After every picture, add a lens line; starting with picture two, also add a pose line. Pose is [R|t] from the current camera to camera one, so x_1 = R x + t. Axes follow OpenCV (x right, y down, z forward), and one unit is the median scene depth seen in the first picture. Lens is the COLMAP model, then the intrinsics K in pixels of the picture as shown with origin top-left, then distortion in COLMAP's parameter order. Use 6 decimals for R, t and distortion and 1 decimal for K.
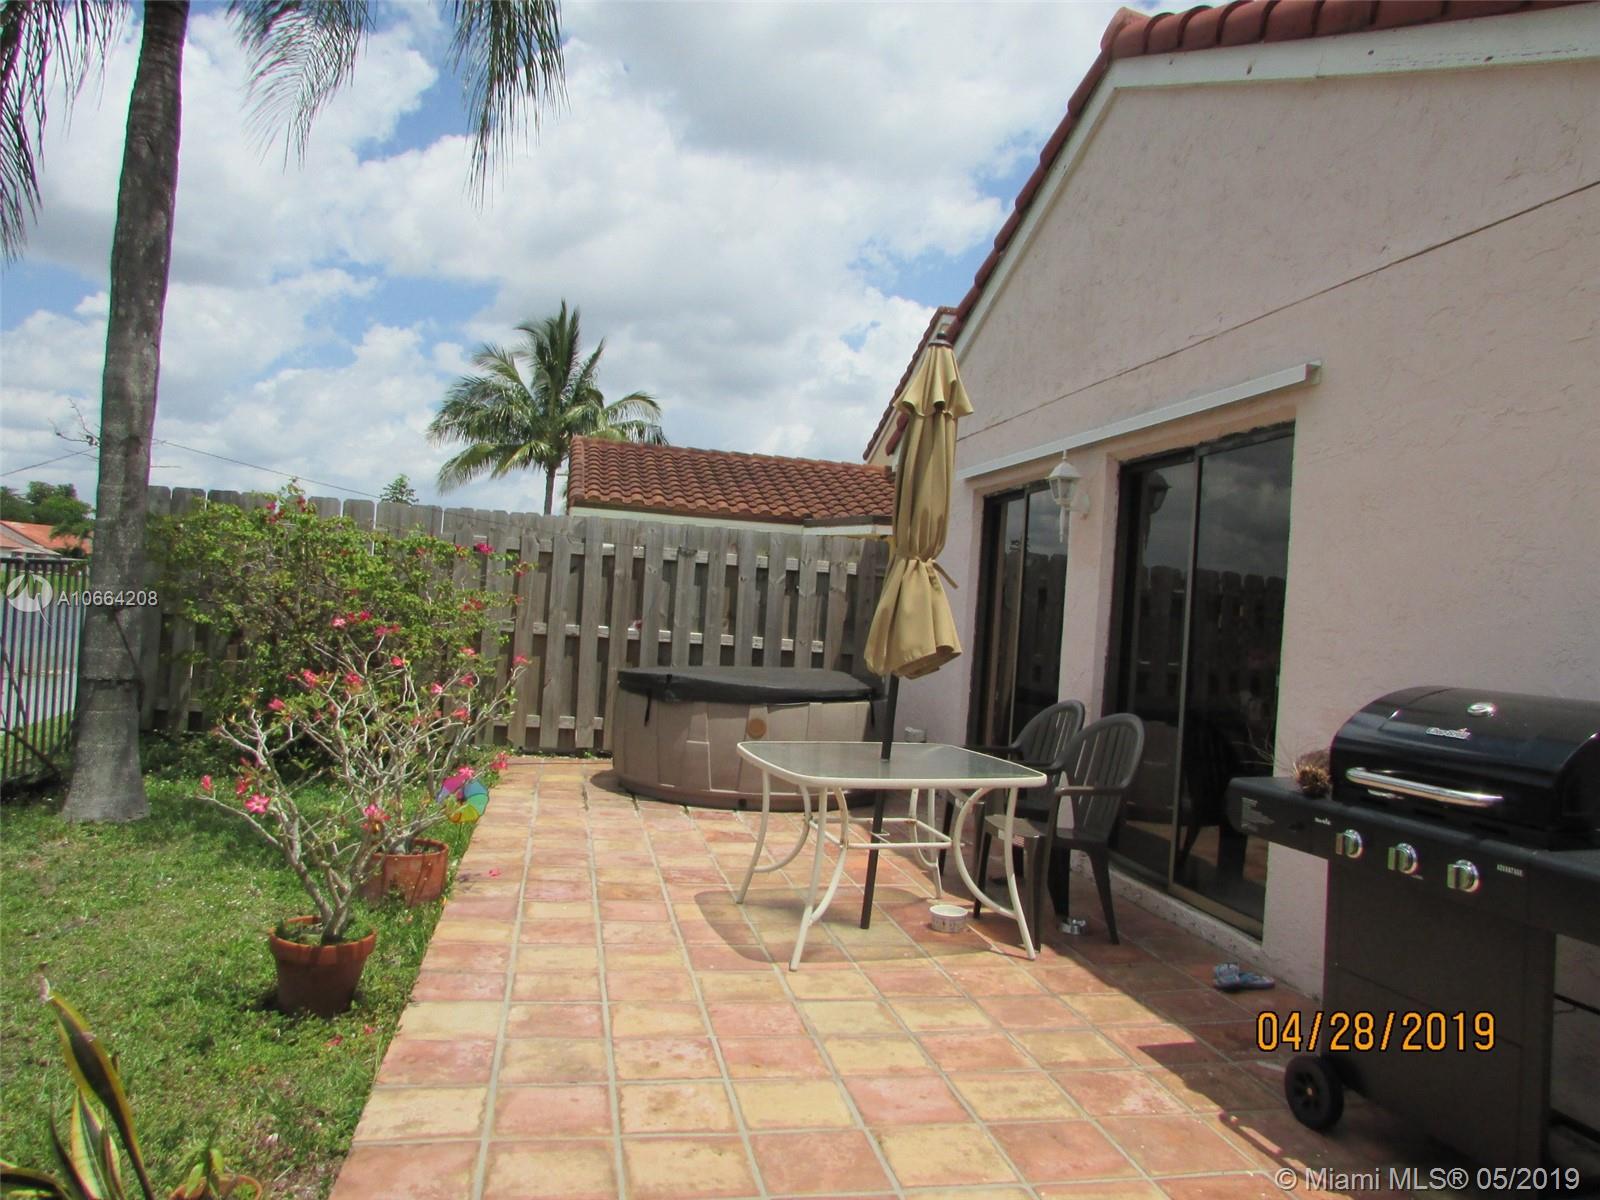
lens RADIAL K [[1121.6, 0, 800.0], [0, 1121.6, 600.0], [0, 0, 1]] dist [-0.044203, 0.032699]
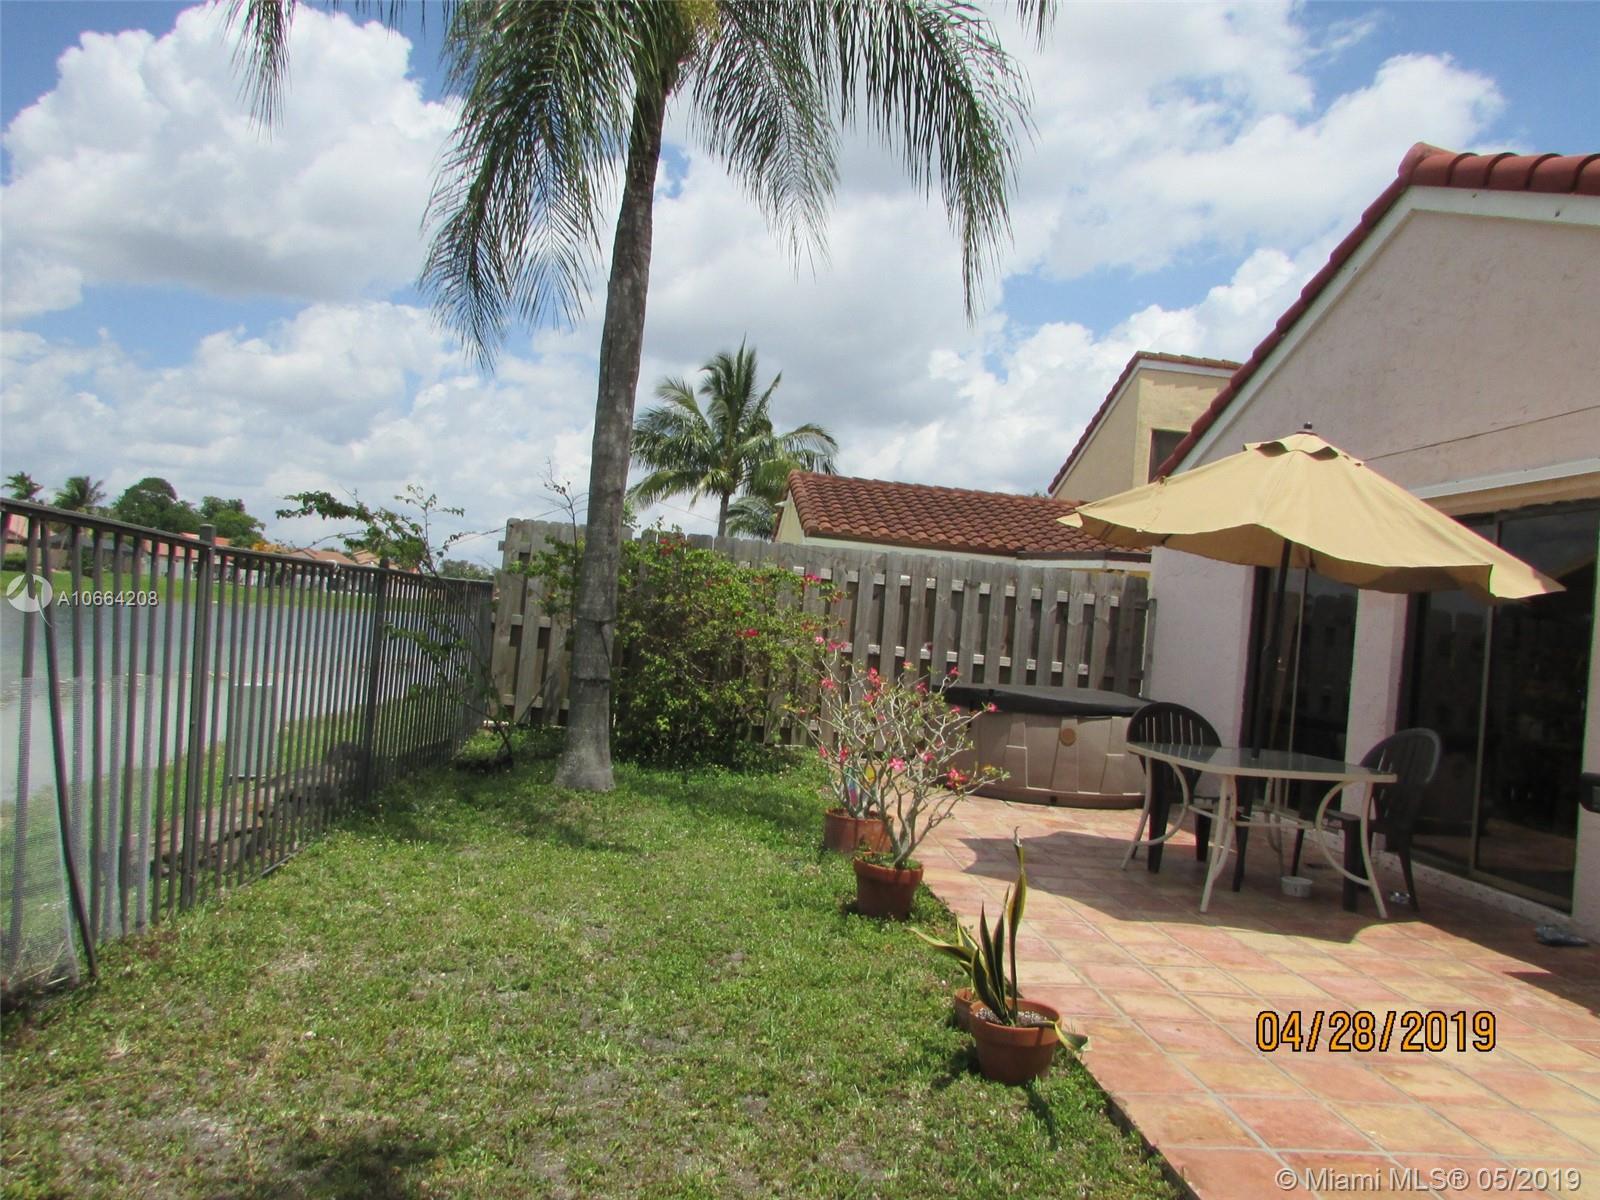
lens RADIAL K [[1121.6, 0, 800.0], [0, 1121.6, 600.0], [0, 0, 1]] dist [-0.044203, 0.032699]
pose [[0.994032, 0.020664, -0.107111, -0.152343], [-0.022797, 0.999565, -0.018719, -0.001055], [0.106677, 0.021049, 0.994071, -0.160959]]
